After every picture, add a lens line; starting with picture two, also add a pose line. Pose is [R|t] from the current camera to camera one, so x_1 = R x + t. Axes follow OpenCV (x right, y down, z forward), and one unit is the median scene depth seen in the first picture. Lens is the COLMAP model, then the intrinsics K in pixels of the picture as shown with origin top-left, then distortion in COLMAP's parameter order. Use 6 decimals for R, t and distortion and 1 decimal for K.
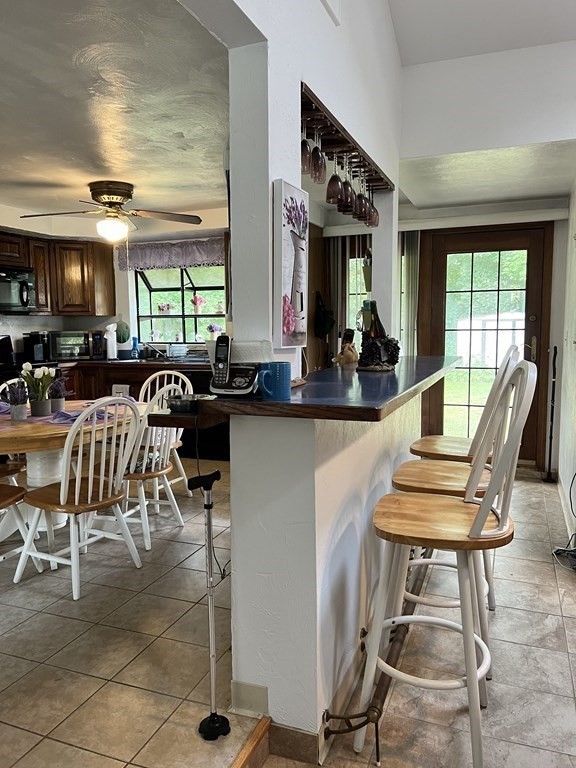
lens RADIAL K [[571.3, 0, 288.0], [0, 571.3, 387.2], [0, 0, 1]] dist [0.051399, -0.047685]
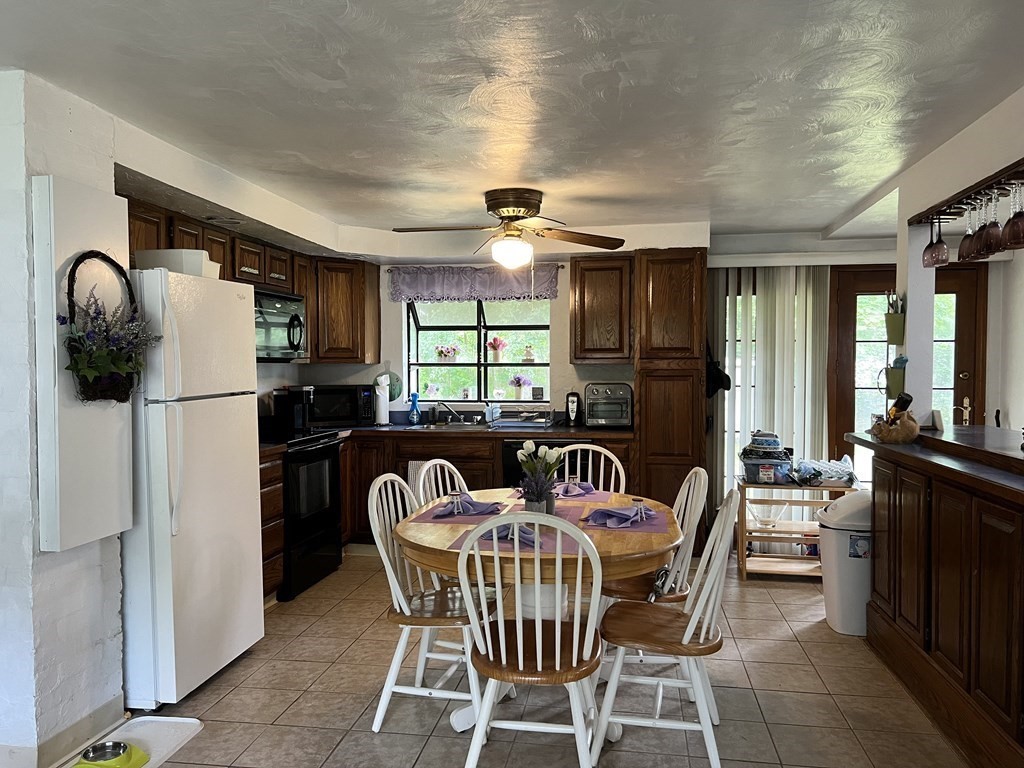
lens RADIAL K [[761.7, 0, 514.9], [0, 761.7, 391.9], [0, 0, 1]] dist [0.051399, -0.047685]
pose [[0.978462, 0.003404, 0.206401, -0.344623], [0.011889, 0.997275, -0.072808, -0.018363], [-0.206086, 0.073694, 0.975755, 0.042351]]
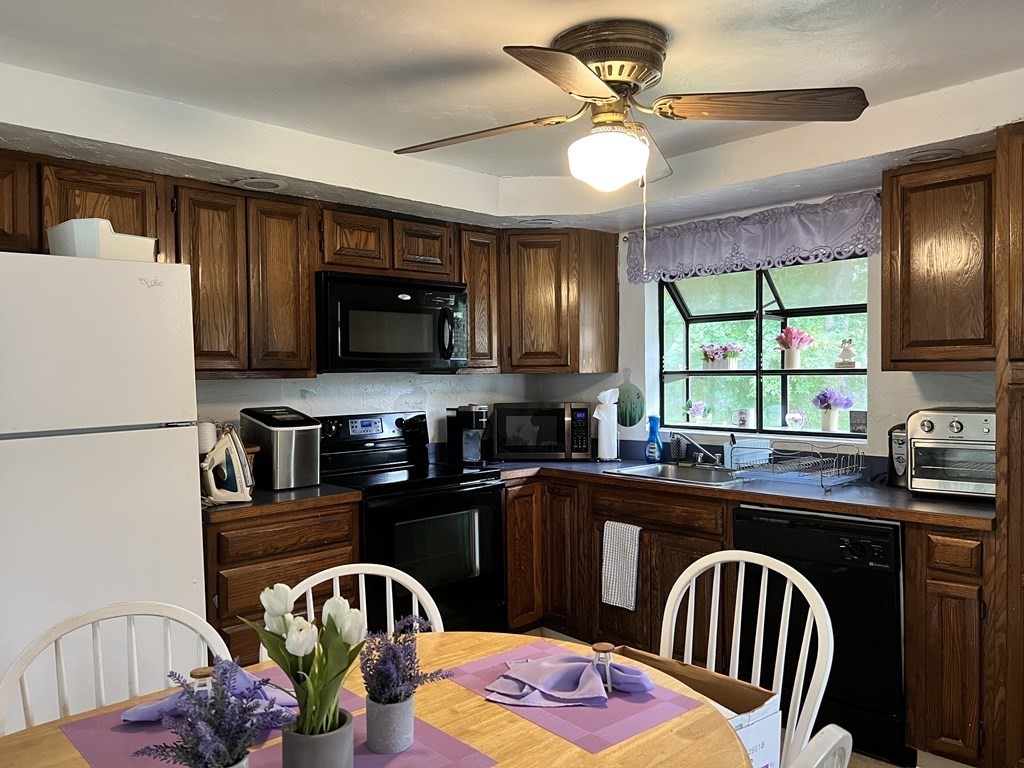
lens RADIAL K [[761.7, 0, 511.9], [0, 761.7, 392.0], [0, 0, 1]] dist [0.051399, -0.047685]
pose [[0.903941, 0.012091, -0.427486, -0.100875], [-0.044377, 0.996856, -0.065643, -0.060708], [0.425348, 0.078308, 0.901636, 0.368904]]
